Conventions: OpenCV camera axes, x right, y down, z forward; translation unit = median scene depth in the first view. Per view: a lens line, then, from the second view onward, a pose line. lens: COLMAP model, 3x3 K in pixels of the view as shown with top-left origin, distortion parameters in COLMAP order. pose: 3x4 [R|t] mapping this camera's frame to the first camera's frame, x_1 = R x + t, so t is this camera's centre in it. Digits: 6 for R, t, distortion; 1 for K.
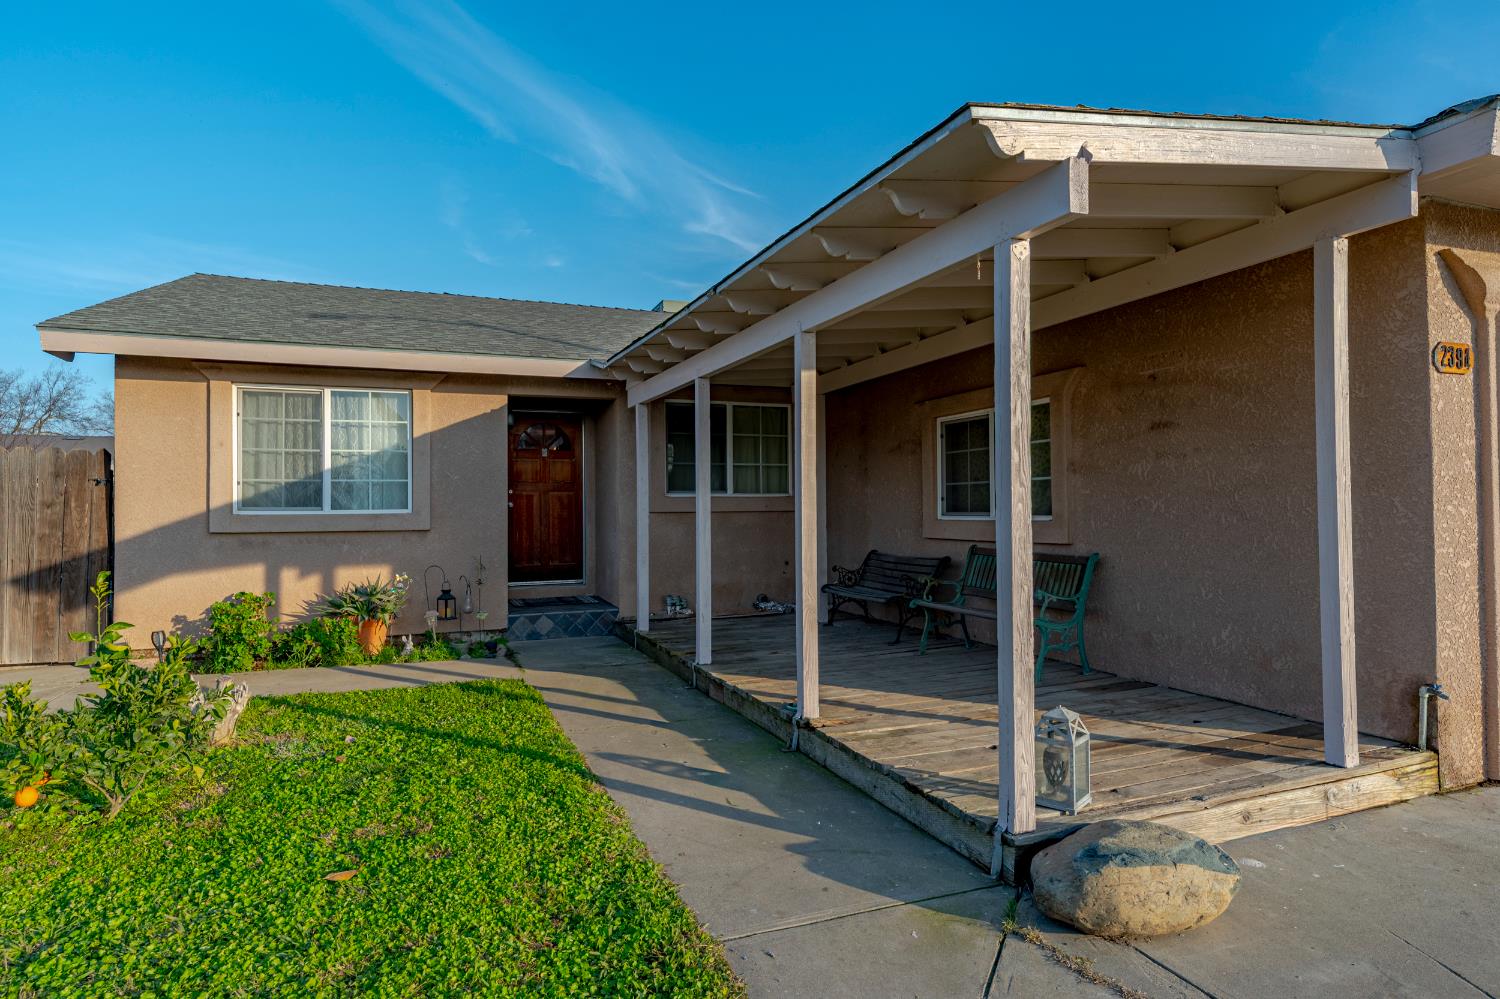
lens RADIAL K [[804.0, 0, 758.4], [0, 804.0, 492.2], [0, 0, 1]] dist [-0.025581, 0.001519]
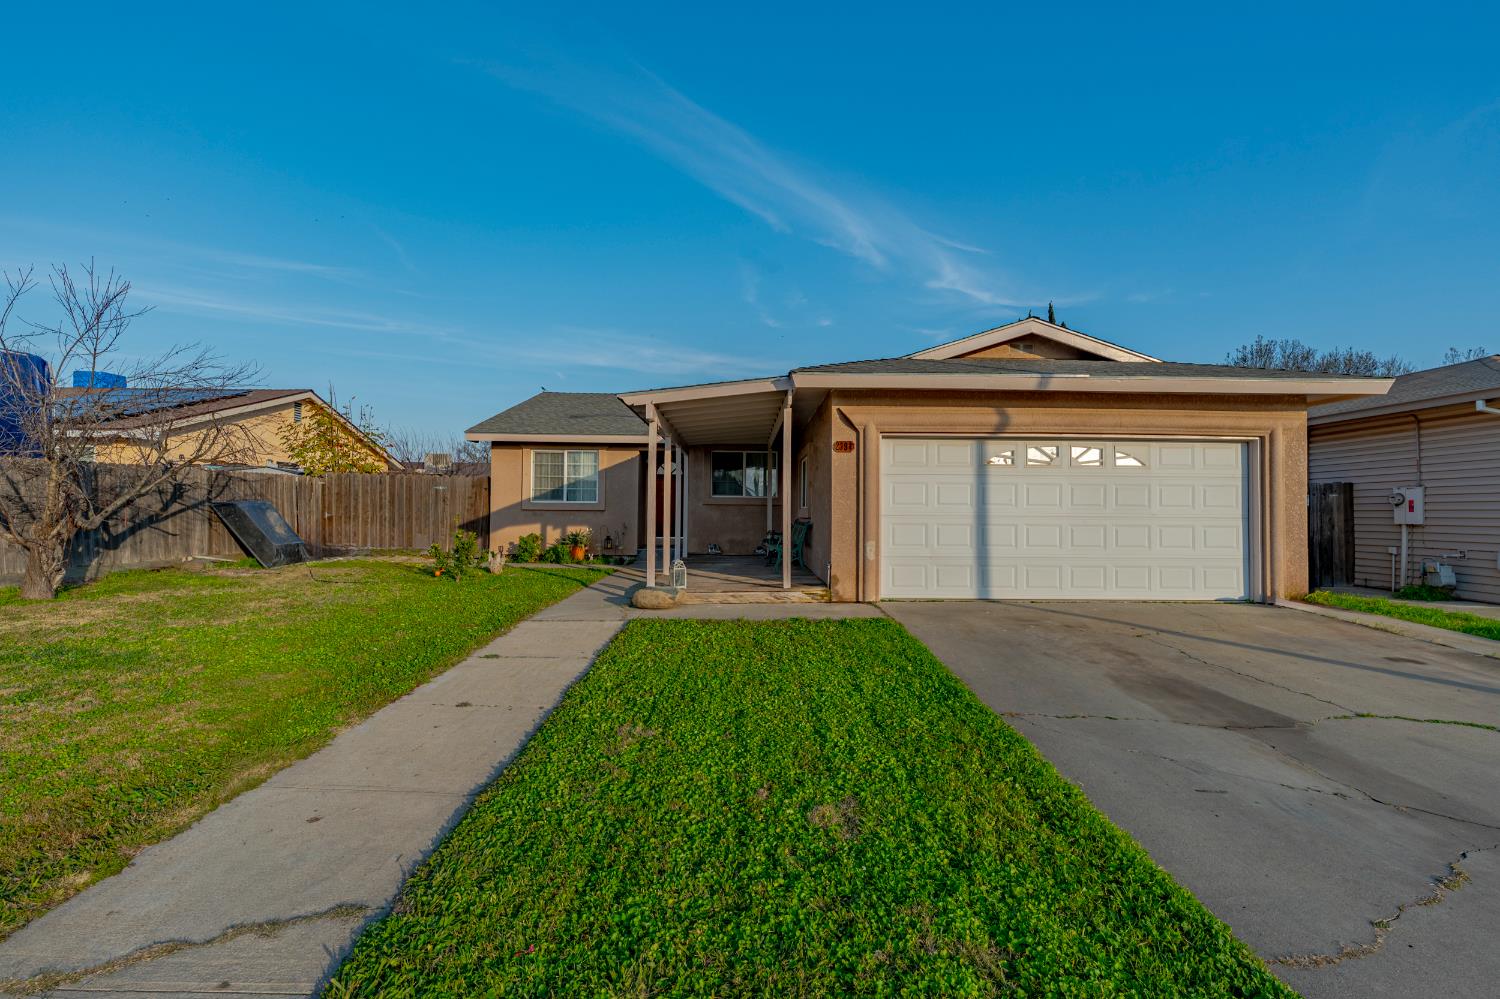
lens RADIAL K [[680.7, 0, 770.0], [0, 680.7, 500.7], [0, 0, 1]] dist [0.019388, 0.000431]
pose [[0.929303, 0.010334, -0.369174, 0.805198], [-0.009694, 0.999947, 0.003588, 0.007257], [0.369191, 0.000245, 0.929353, -0.688673]]
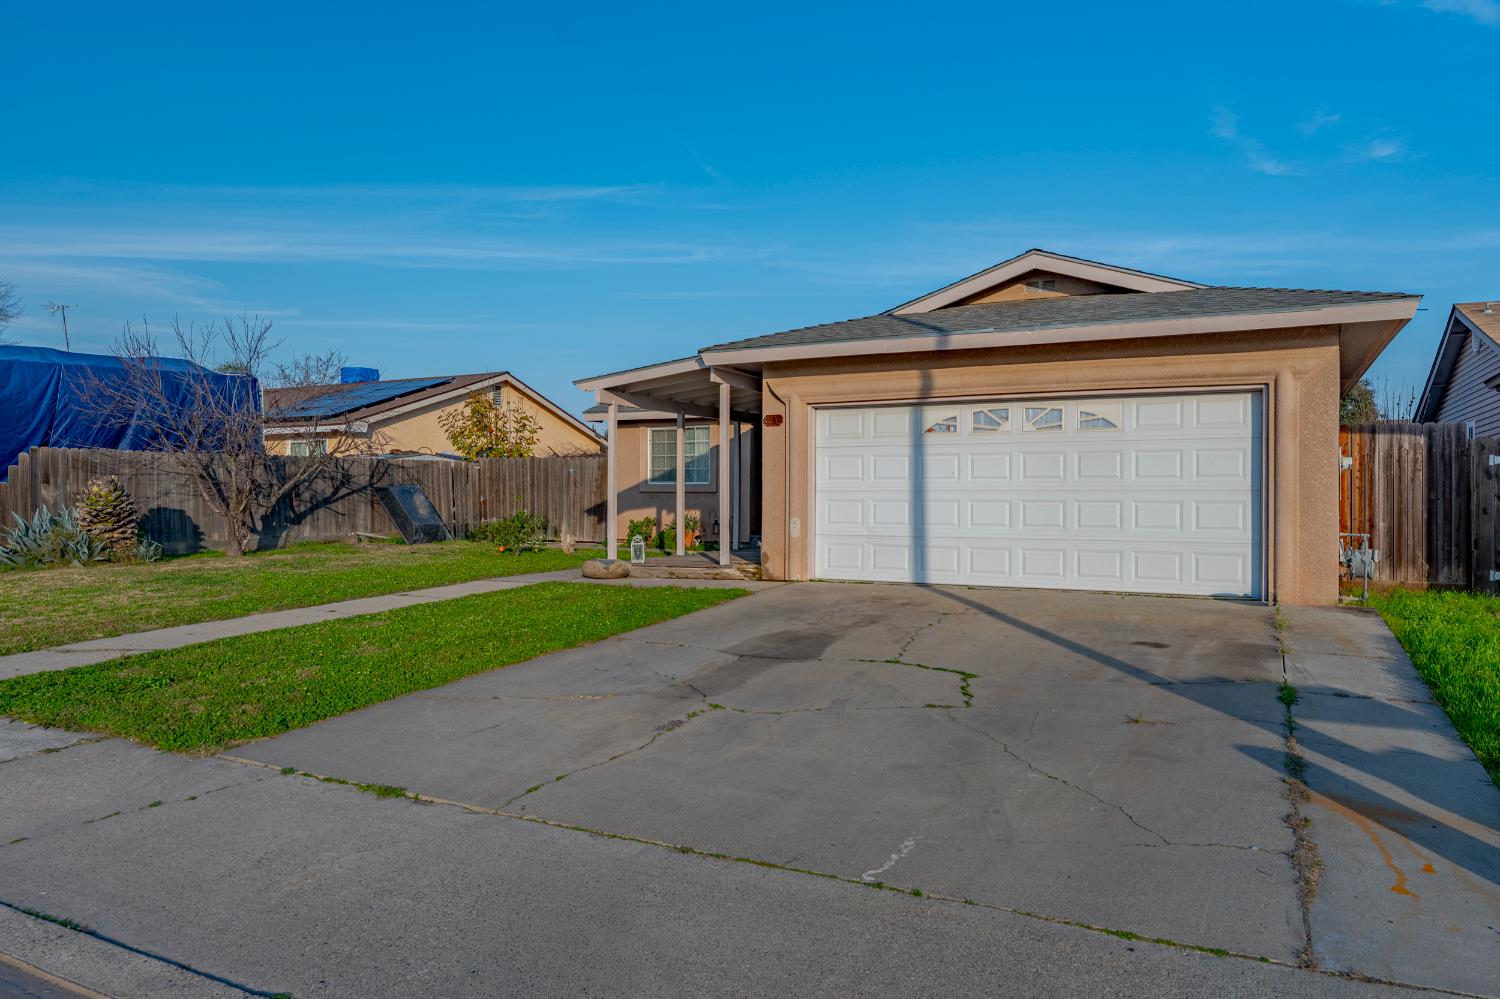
lens RADIAL K [[1091.6, 0, 749.9], [0, 1091.6, 500.6], [0, 0, 1]] dist [0.077767, 0.001144]
pose [[0.622530, 0.011132, -0.782517, 1.978580], [0.006740, 0.999785, 0.019585, 0.015114], [0.782567, -0.017467, 0.622321, -0.726808]]
